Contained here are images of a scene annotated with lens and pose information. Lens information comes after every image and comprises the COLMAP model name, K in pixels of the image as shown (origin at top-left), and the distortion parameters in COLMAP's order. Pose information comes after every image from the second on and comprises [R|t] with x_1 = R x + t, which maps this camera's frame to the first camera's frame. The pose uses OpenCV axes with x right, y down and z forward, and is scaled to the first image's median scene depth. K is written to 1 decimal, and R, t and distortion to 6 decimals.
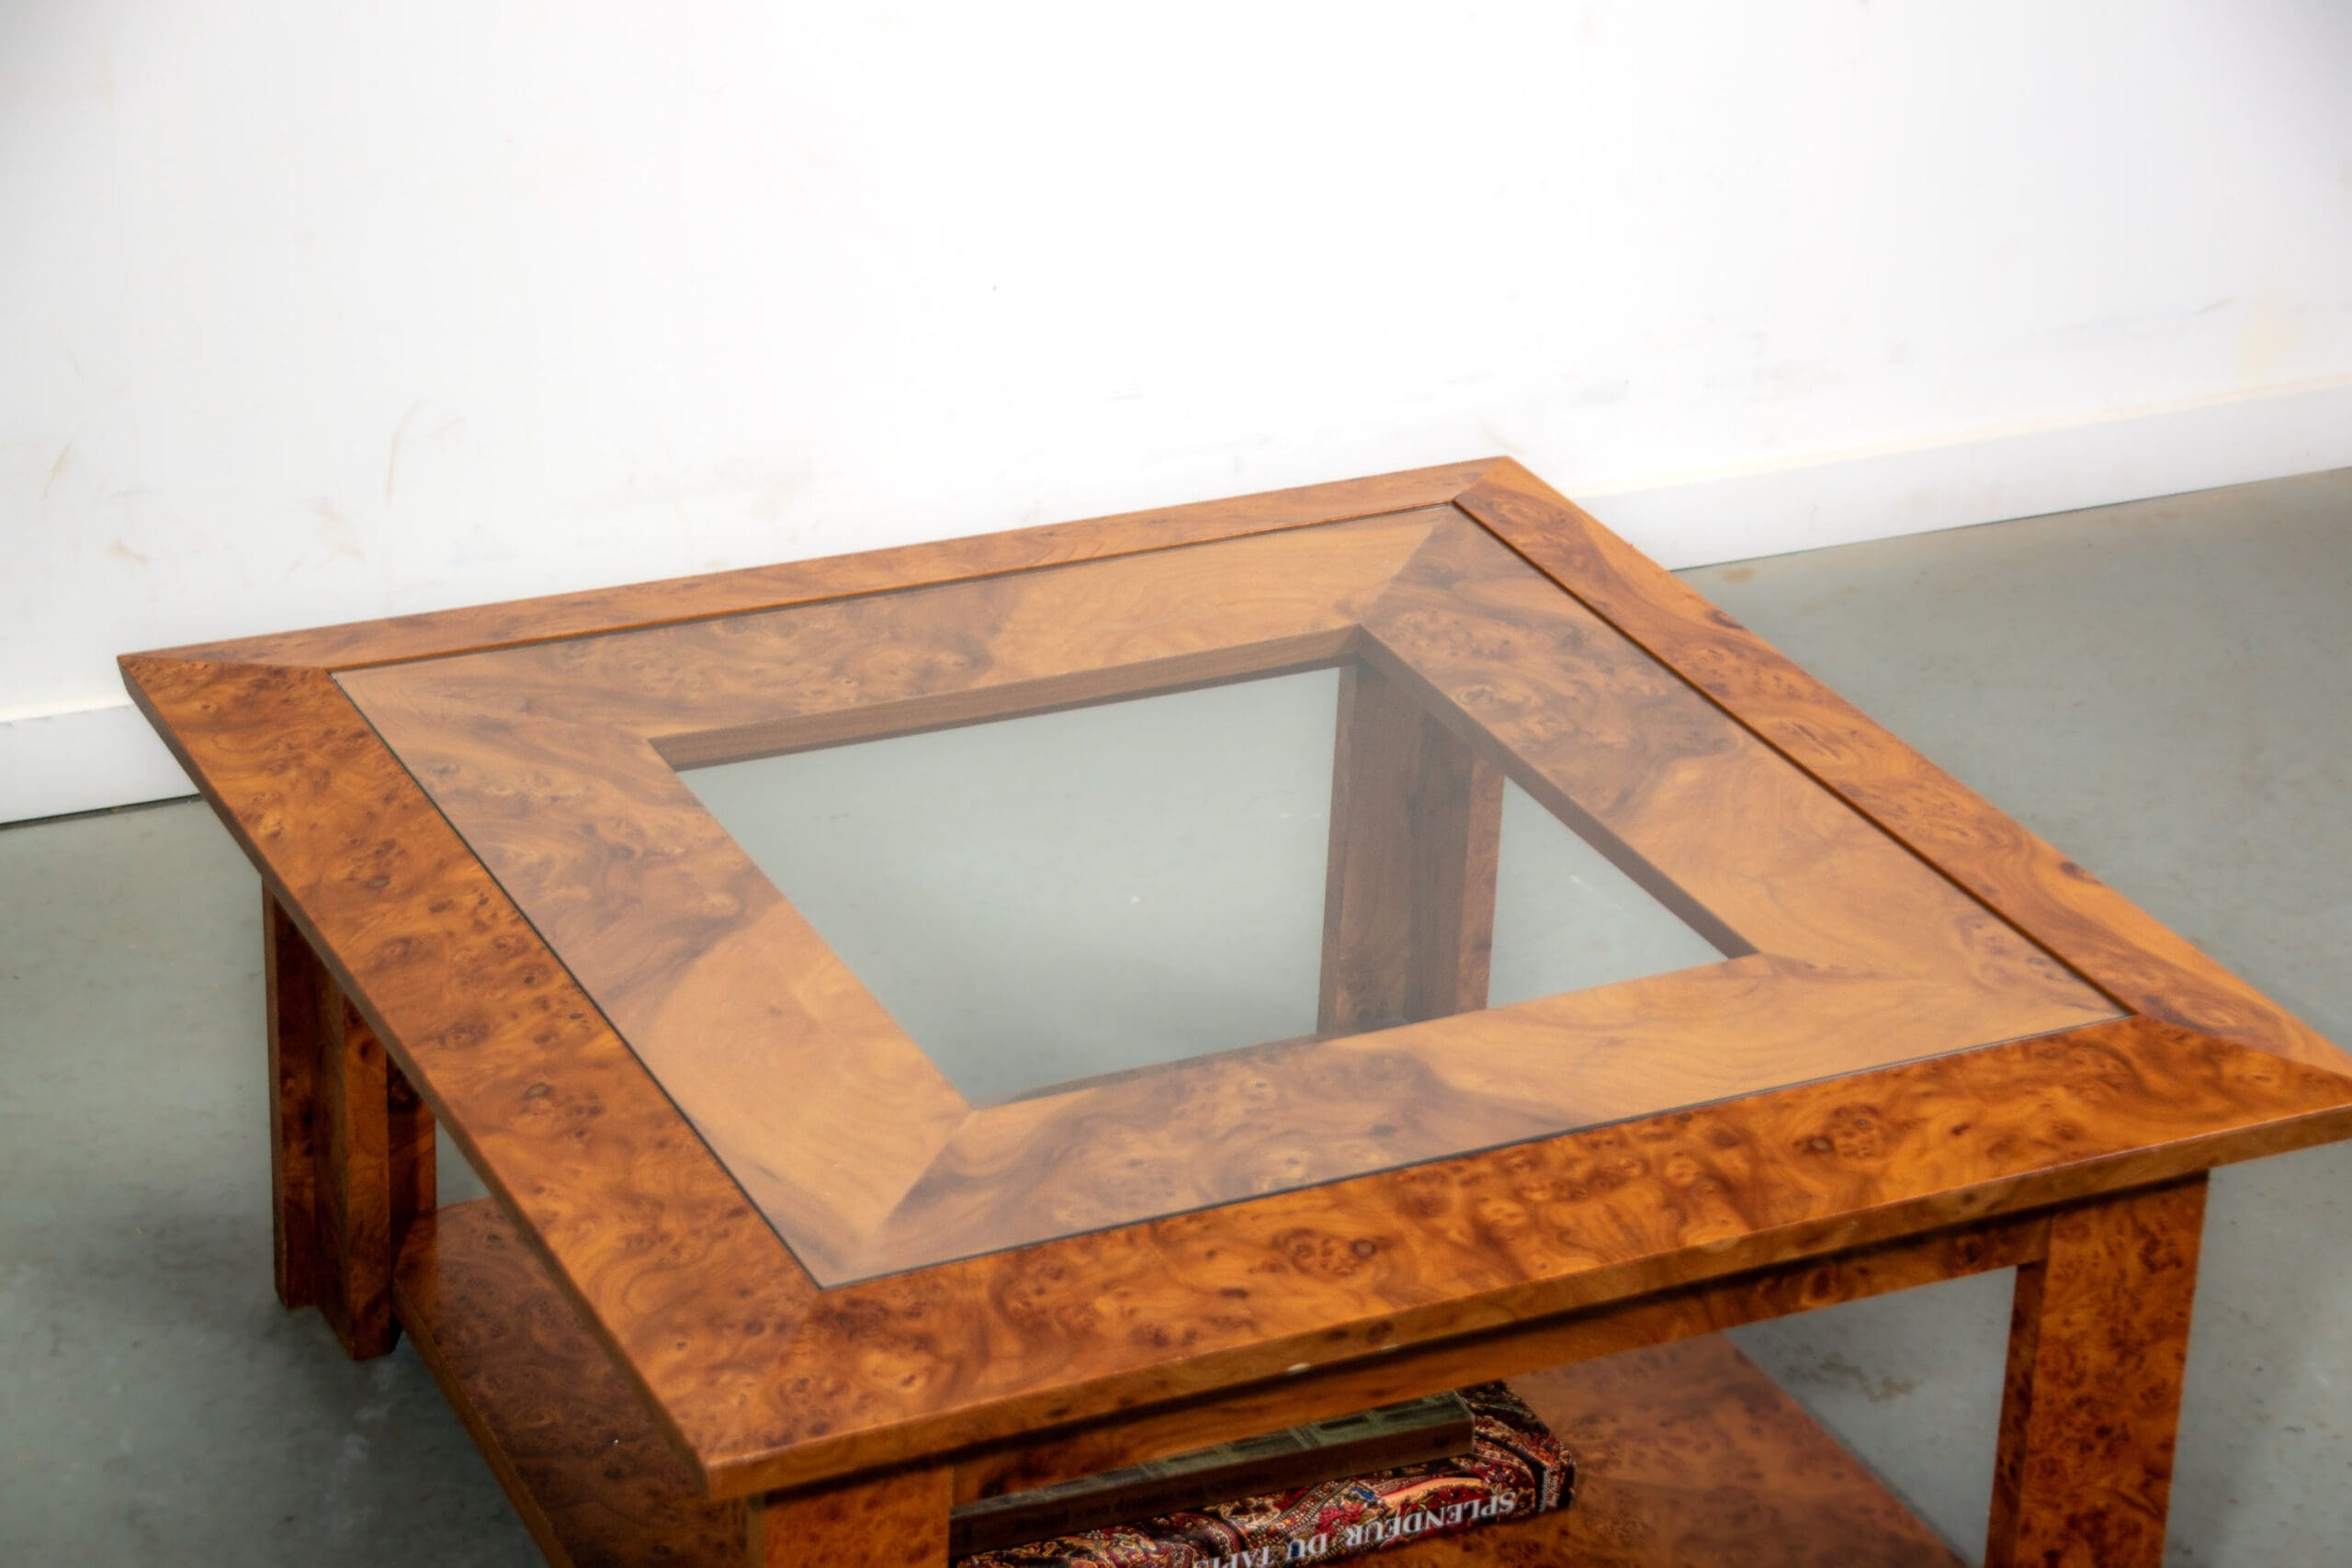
lens RADIAL K [[5134.9, 0, 1168.1], [0, 5134.9, 851.2], [0, 0, 1]] dist [0.480094, 0.901701]
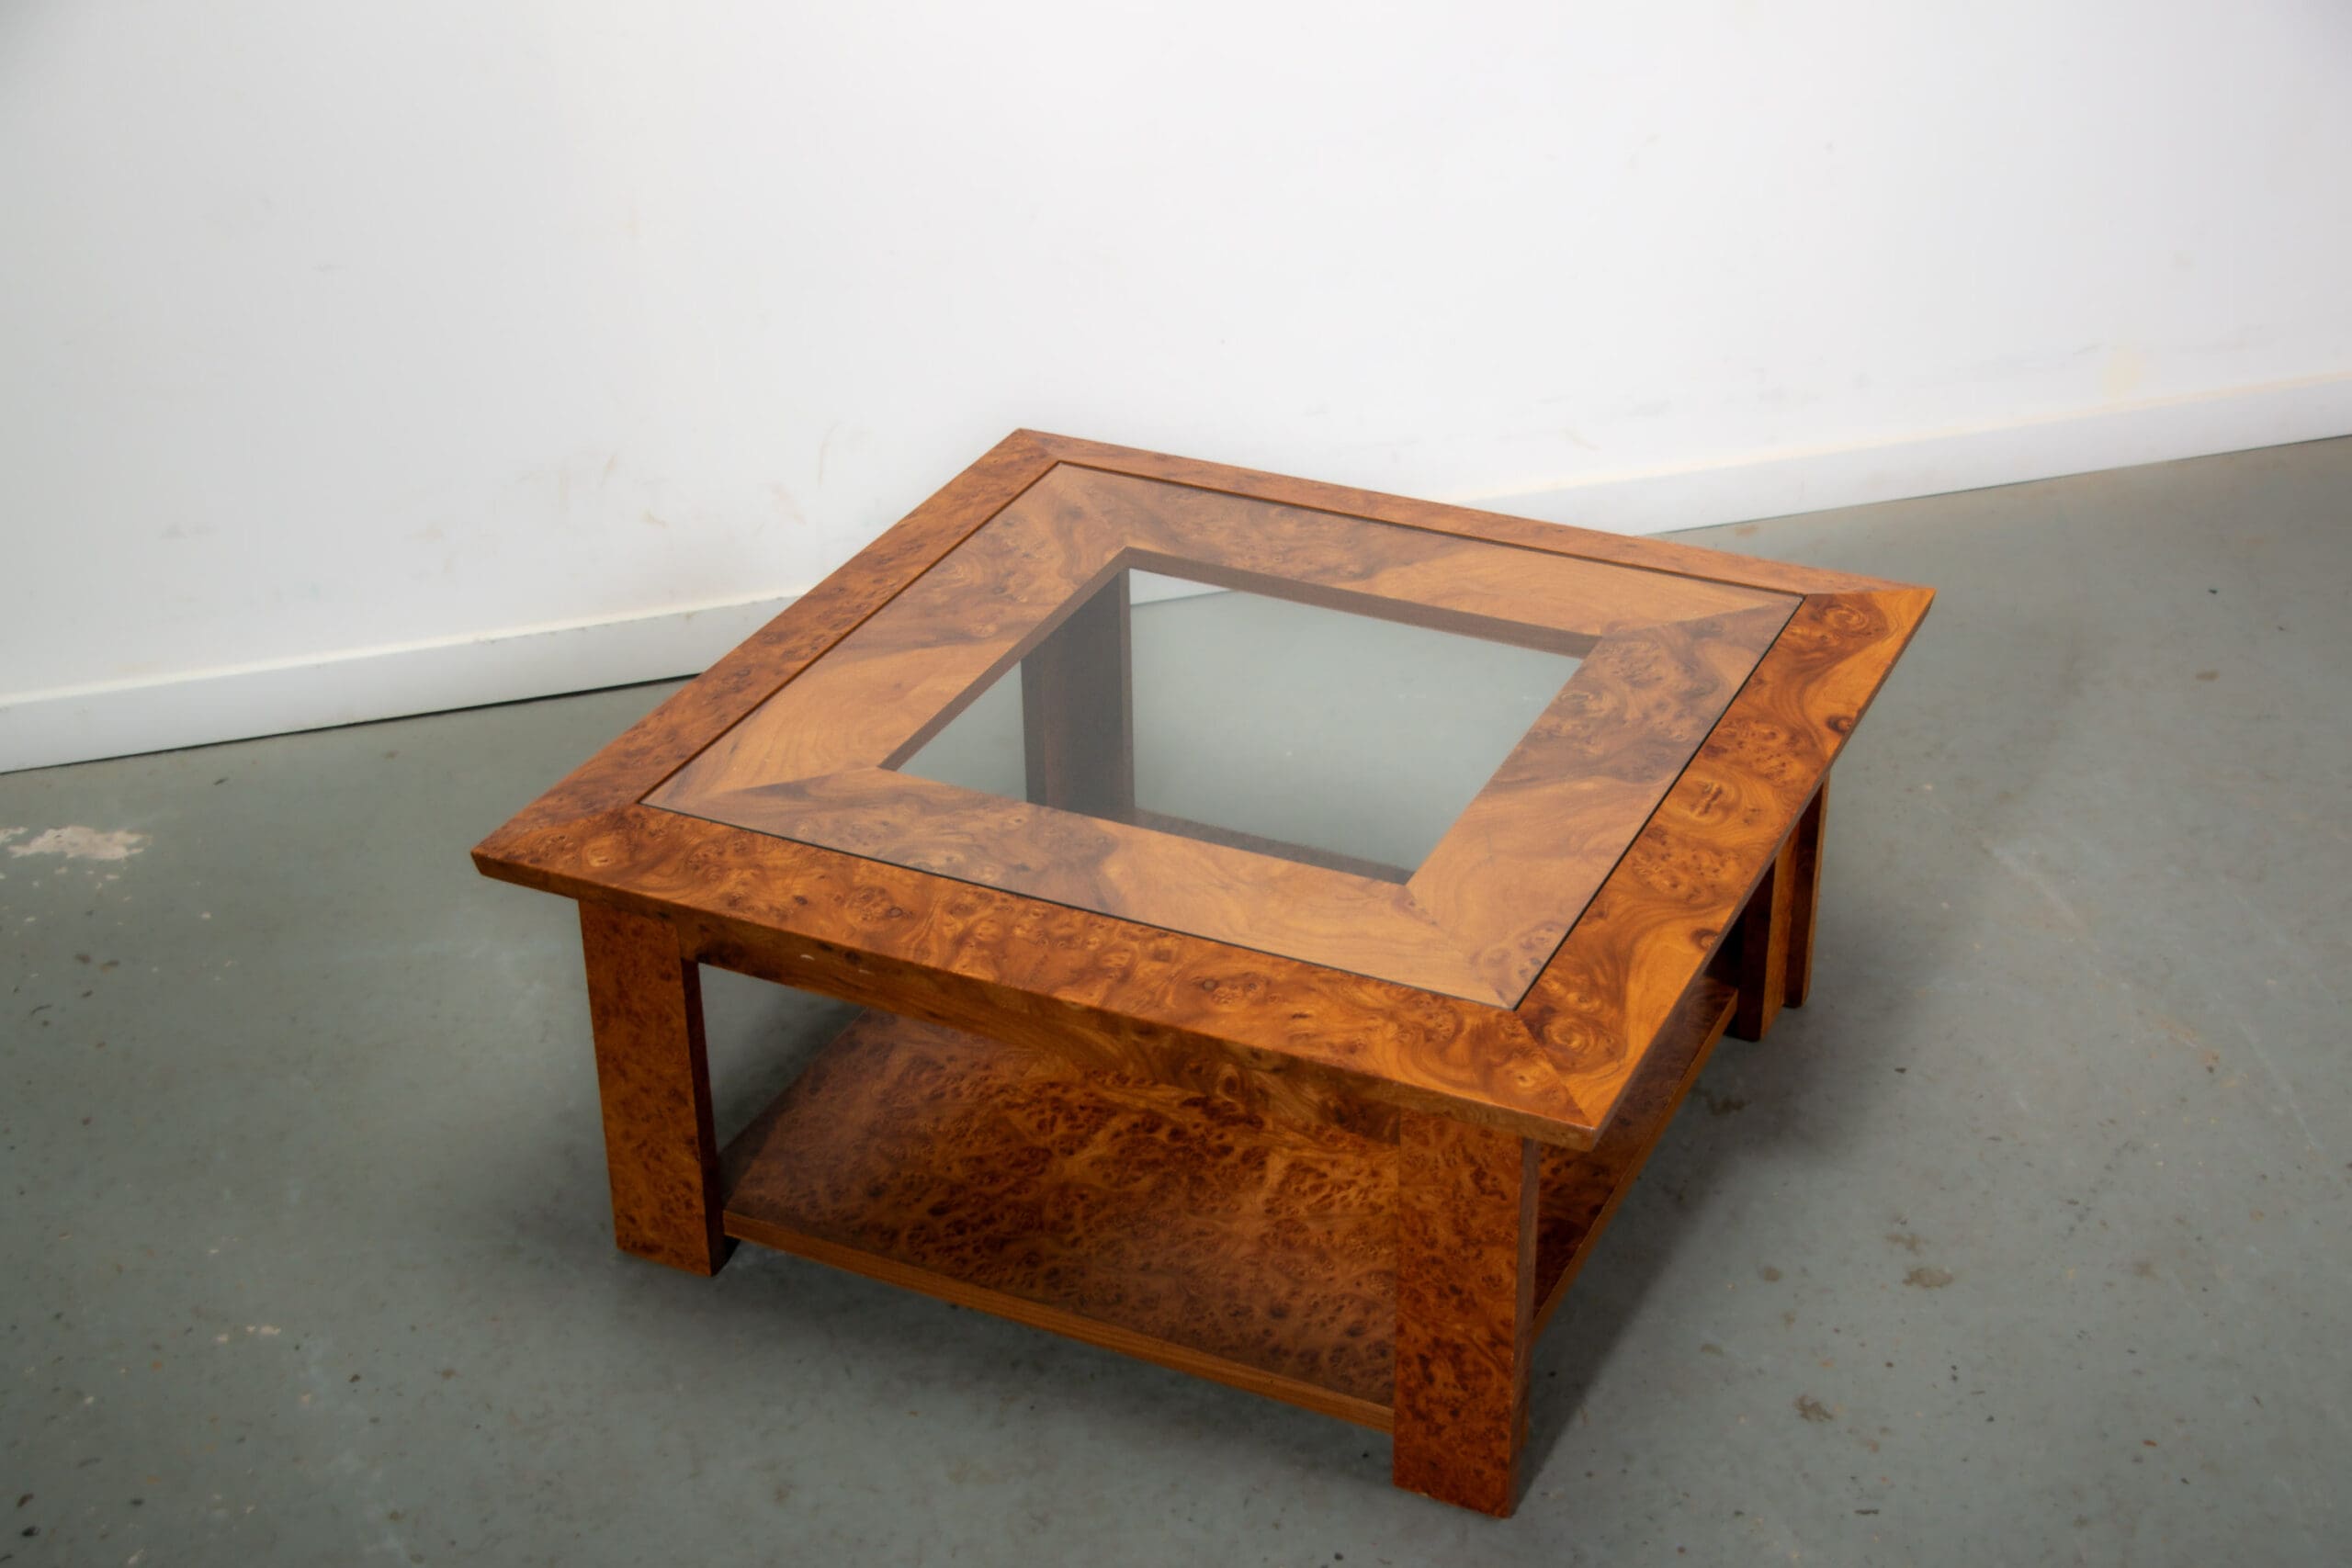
lens RADIAL K [[3296.4, 0, 1173.8], [0, 3296.4, 827.1], [0, 0, 1]] dist [0.074721, 0.833975]
pose [[0.630376, 0.349397, -0.693216, 0.732828], [-0.316601, 0.931057, 0.181374, -0.147256], [0.708795, 0.105139, 0.697536, 0.335779]]
